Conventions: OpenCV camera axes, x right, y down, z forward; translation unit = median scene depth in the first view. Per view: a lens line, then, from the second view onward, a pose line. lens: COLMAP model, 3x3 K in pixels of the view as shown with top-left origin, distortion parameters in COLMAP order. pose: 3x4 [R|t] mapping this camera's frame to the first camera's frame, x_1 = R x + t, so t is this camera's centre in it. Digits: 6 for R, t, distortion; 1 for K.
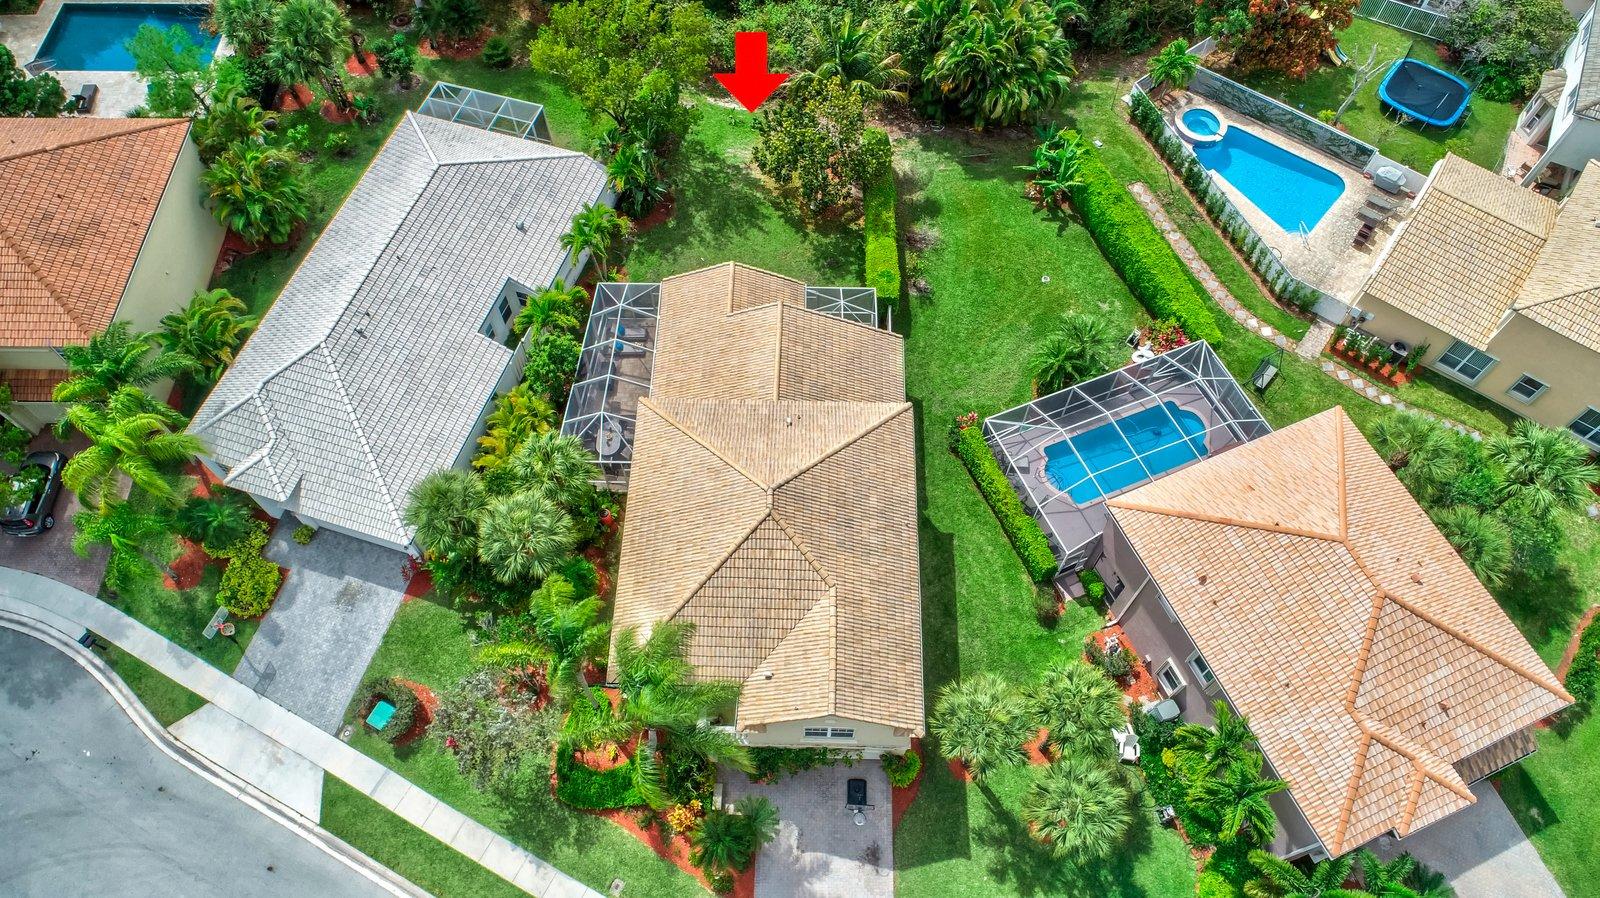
lens RADIAL K [[1065.4, 0, 790.0], [0, 1065.4, 448.6], [0, 0, 1]] dist [-0.004890, -0.000254]
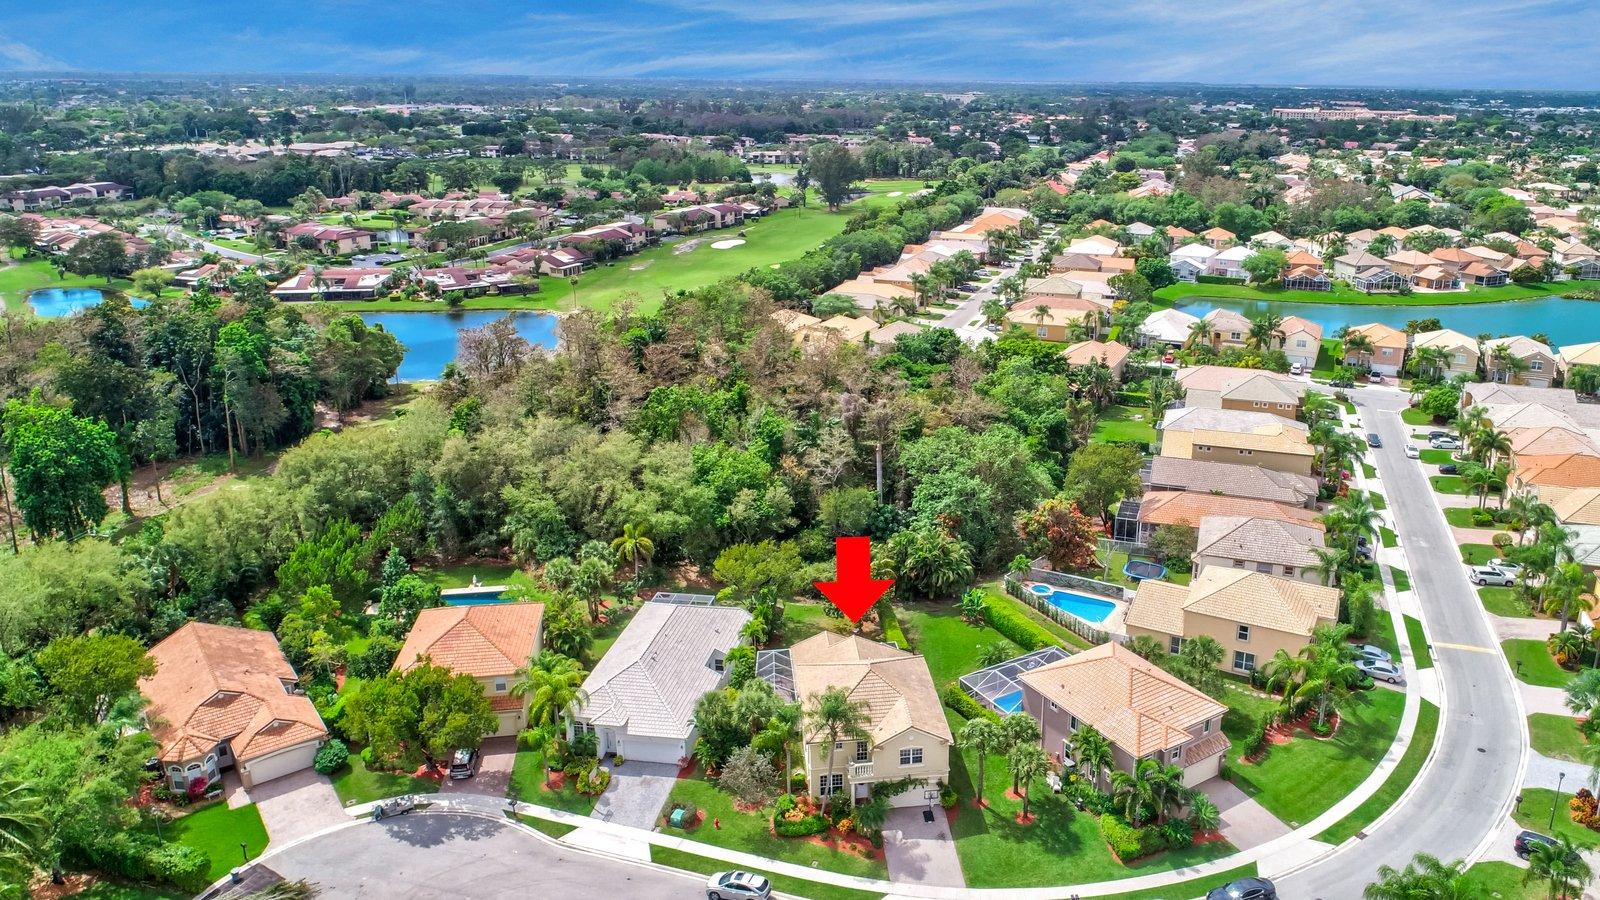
lens RADIAL K [[1065.4, 0, 802.2], [0, 1065.4, 447.1], [0, 0, 1]] dist [-0.004890, -0.000254]
pose [[0.995501, -0.042054, 0.084902, -0.281525], [0.087729, 0.747572, -0.658361, 0.991162], [-0.035783, 0.662848, 0.747899, -0.845607]]
